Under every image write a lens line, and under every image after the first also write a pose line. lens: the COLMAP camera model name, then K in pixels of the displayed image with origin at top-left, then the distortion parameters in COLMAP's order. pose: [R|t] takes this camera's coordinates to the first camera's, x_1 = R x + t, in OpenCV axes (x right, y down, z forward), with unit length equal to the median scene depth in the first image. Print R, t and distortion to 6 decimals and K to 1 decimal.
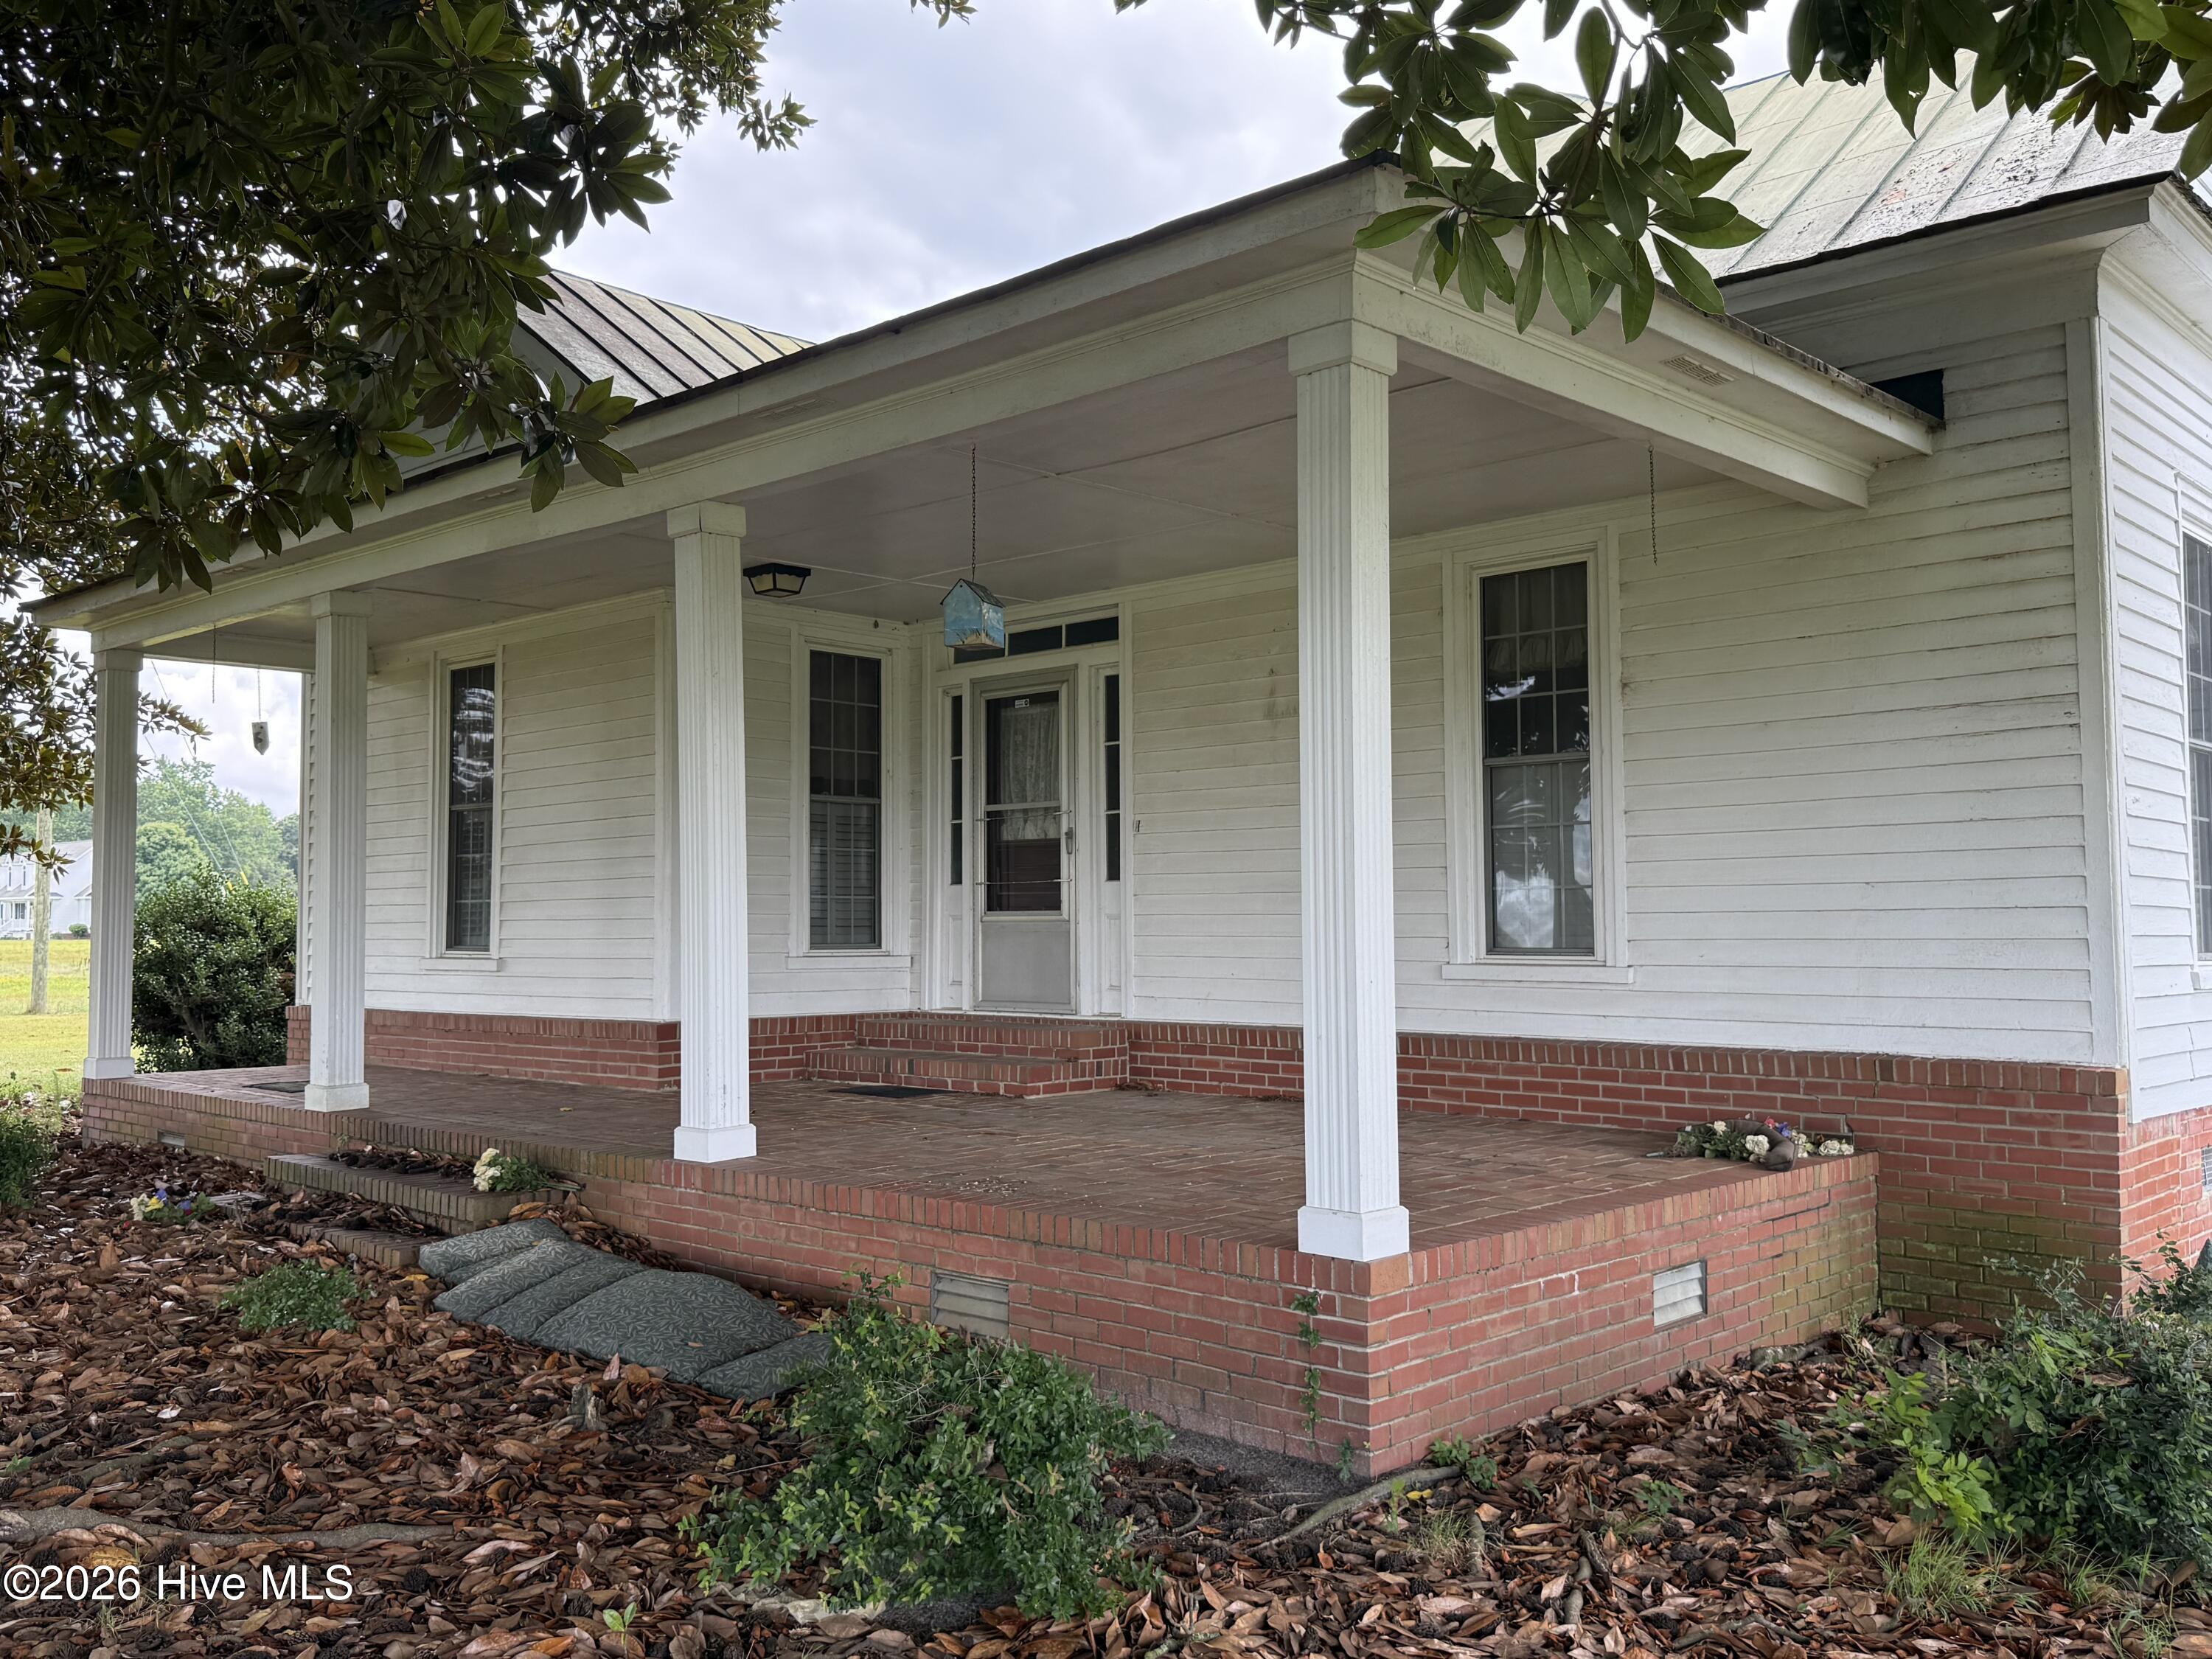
lens RADIAL K [[1885.0, 0, 1099.9], [0, 1885.0, 813.4], [0, 0, 1]] dist [0.079784, -0.020778]
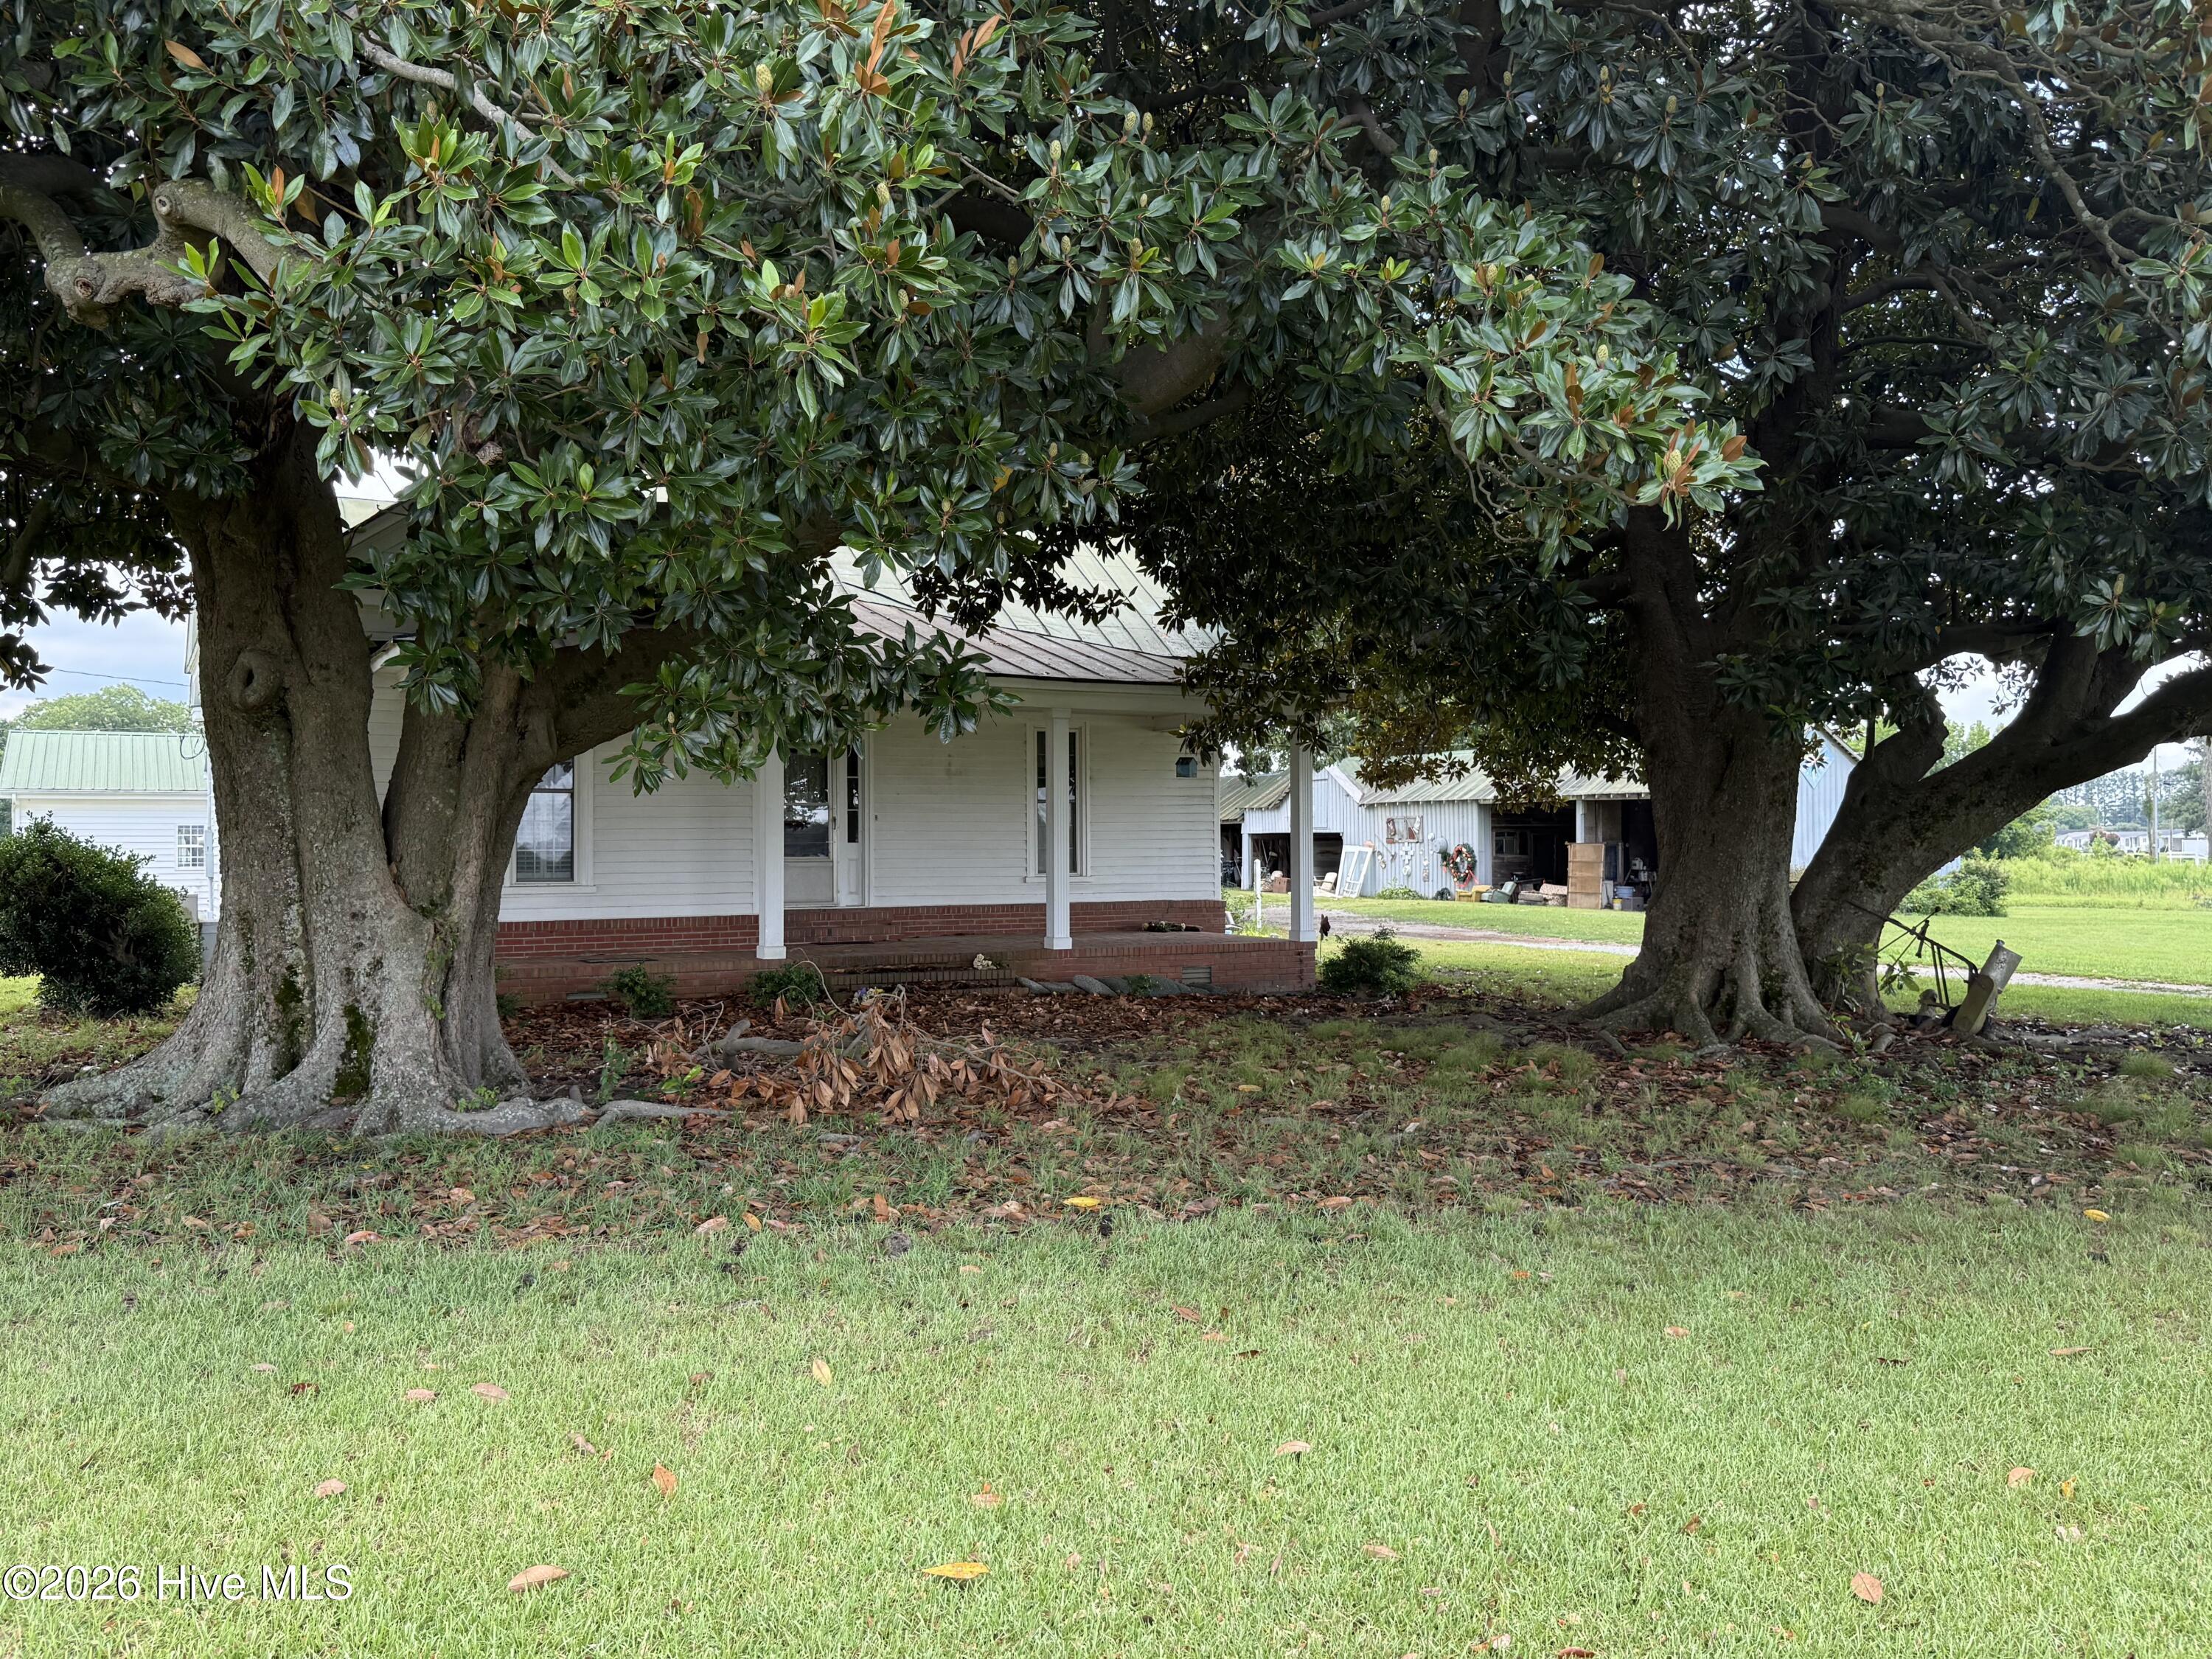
lens RADIAL K [[1797.7, 0, 1058.9], [0, 1797.7, 817.9], [0, 0, 1]] dist [0.117143, -0.107529]
pose [[0.325086, 0.019110, 0.945491, -1.840582], [-0.050496, 0.998720, -0.002824, 0.001757], [-0.944335, -0.046826, 0.325635, 0.118337]]
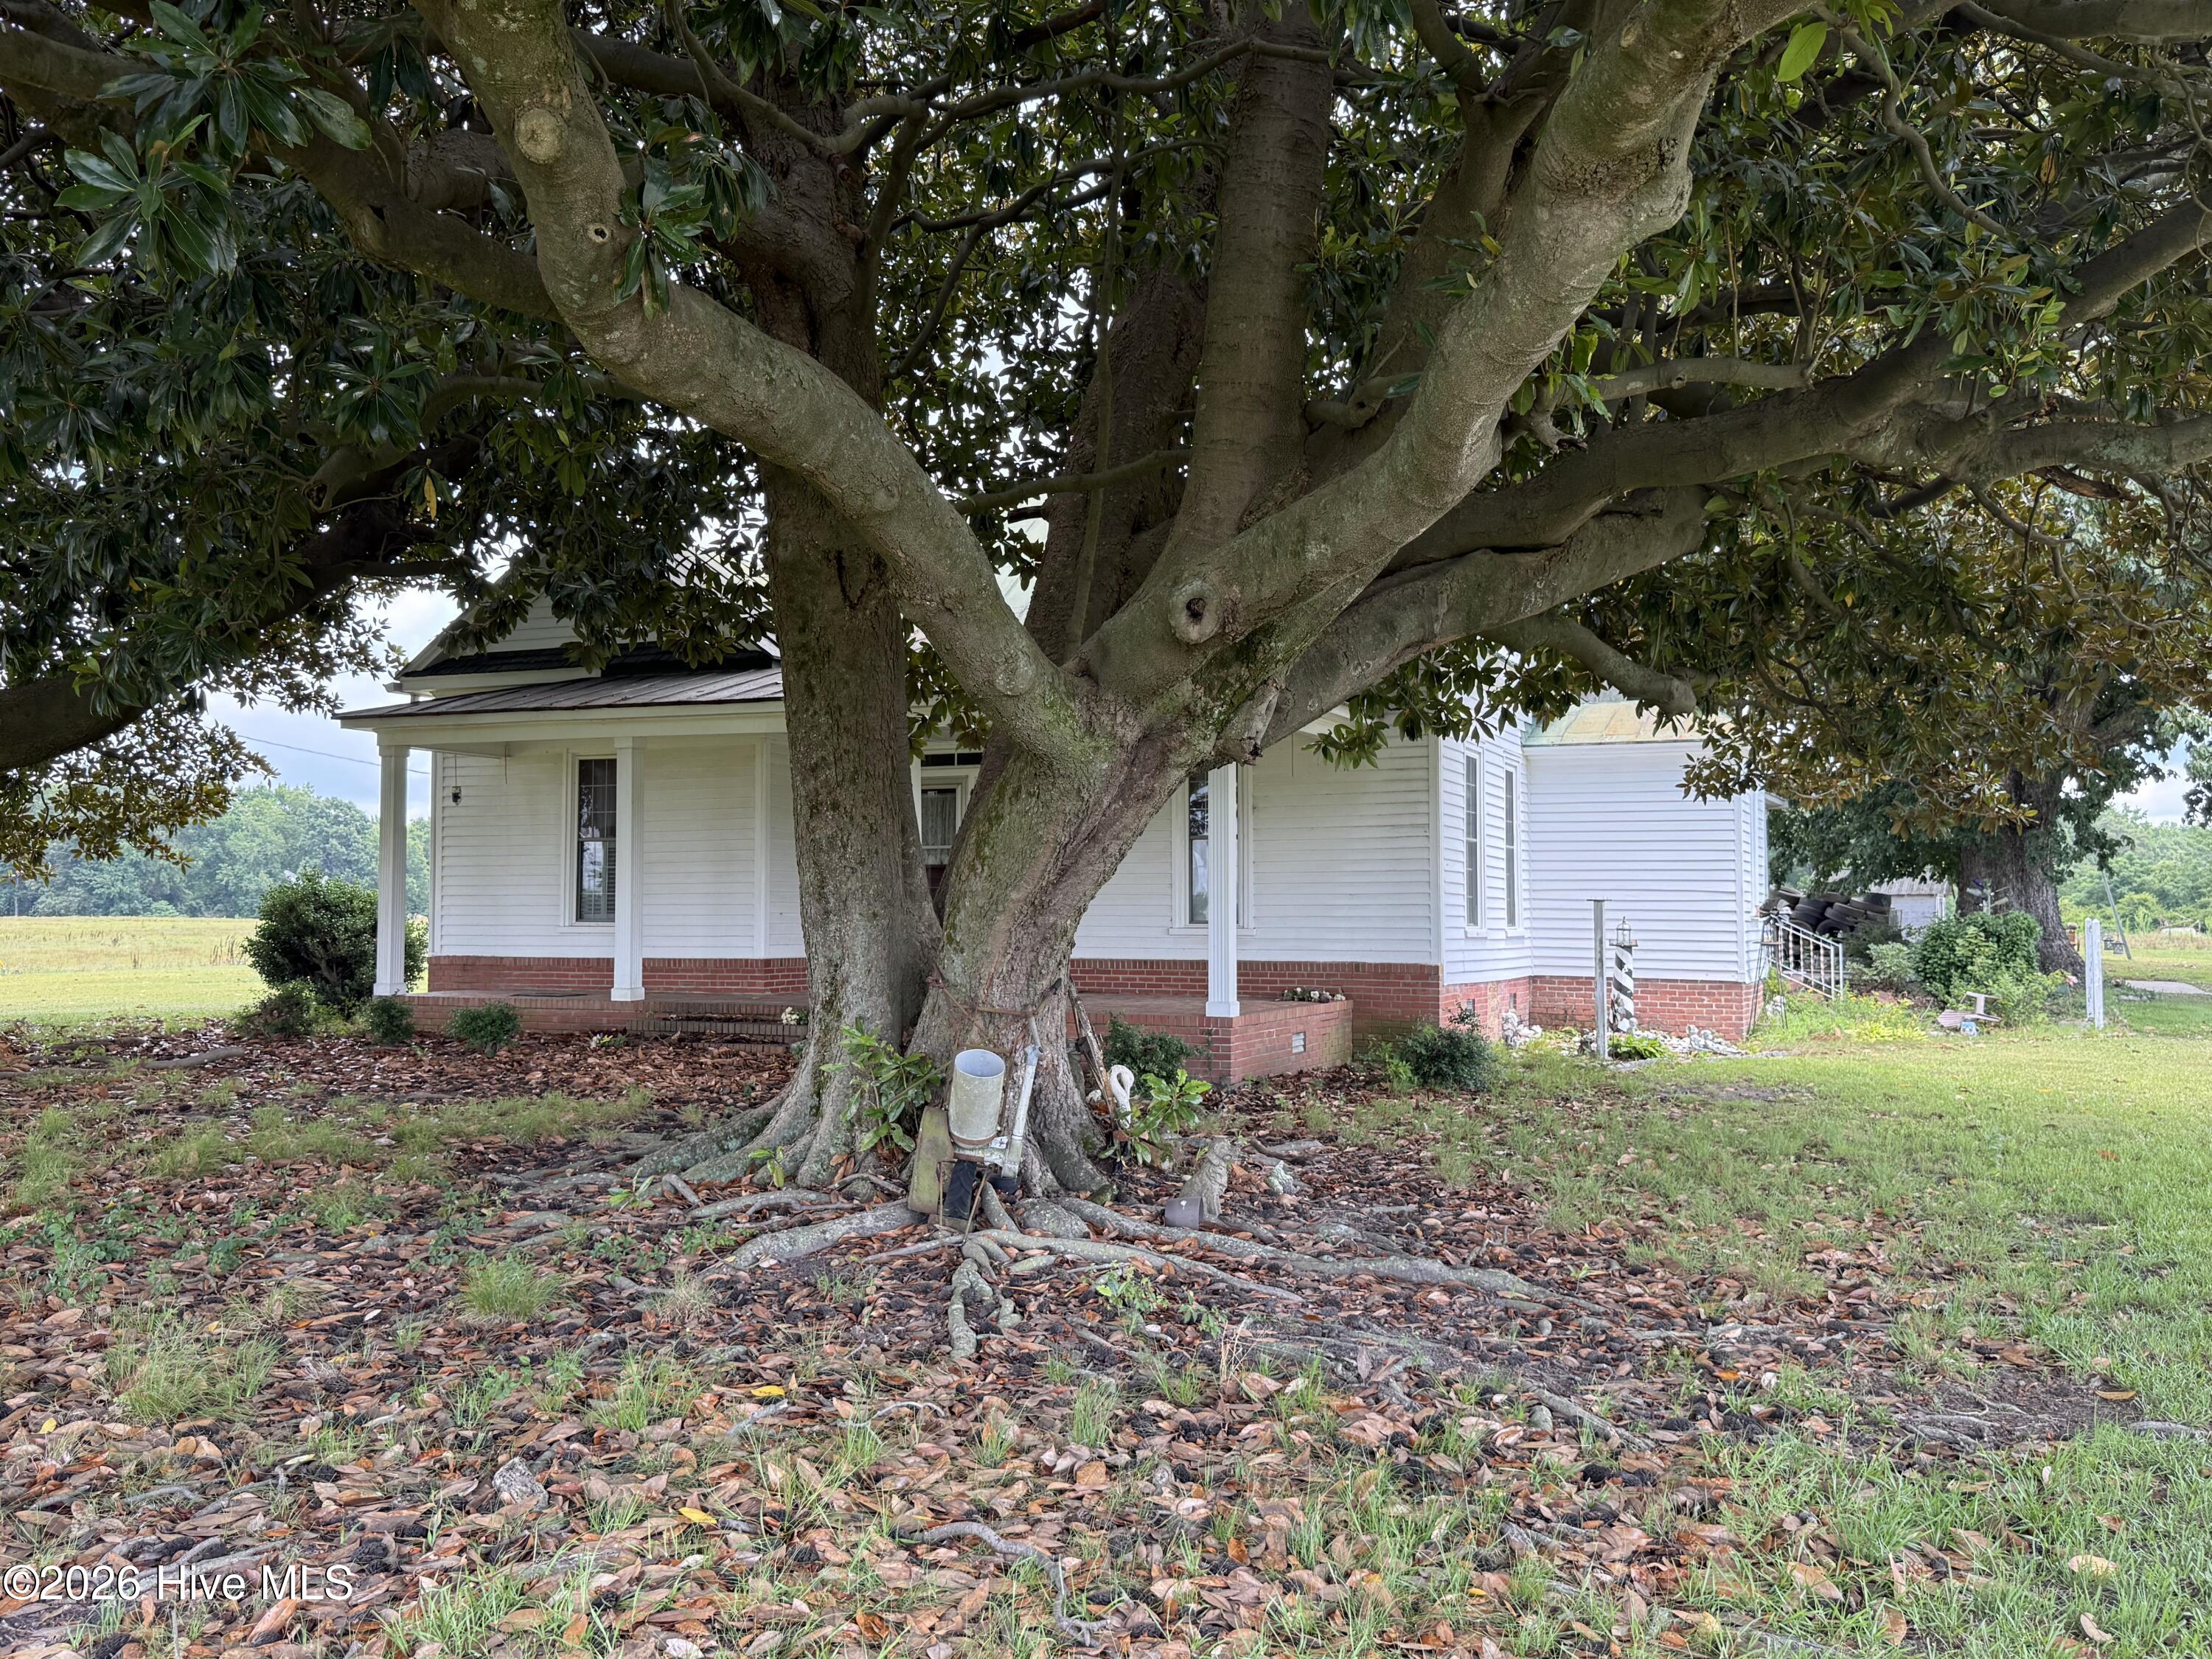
lens RADIAL K [[1797.7, 0, 1114.9], [0, 1797.7, 850.1], [0, 0, 1]] dist [0.117143, -0.107529]
pose [[0.943744, 0.018293, 0.330170, -0.482980], [-0.025749, 0.999502, 0.018222, -0.040295], [-0.329672, -0.025698, 0.943746, -0.810510]]
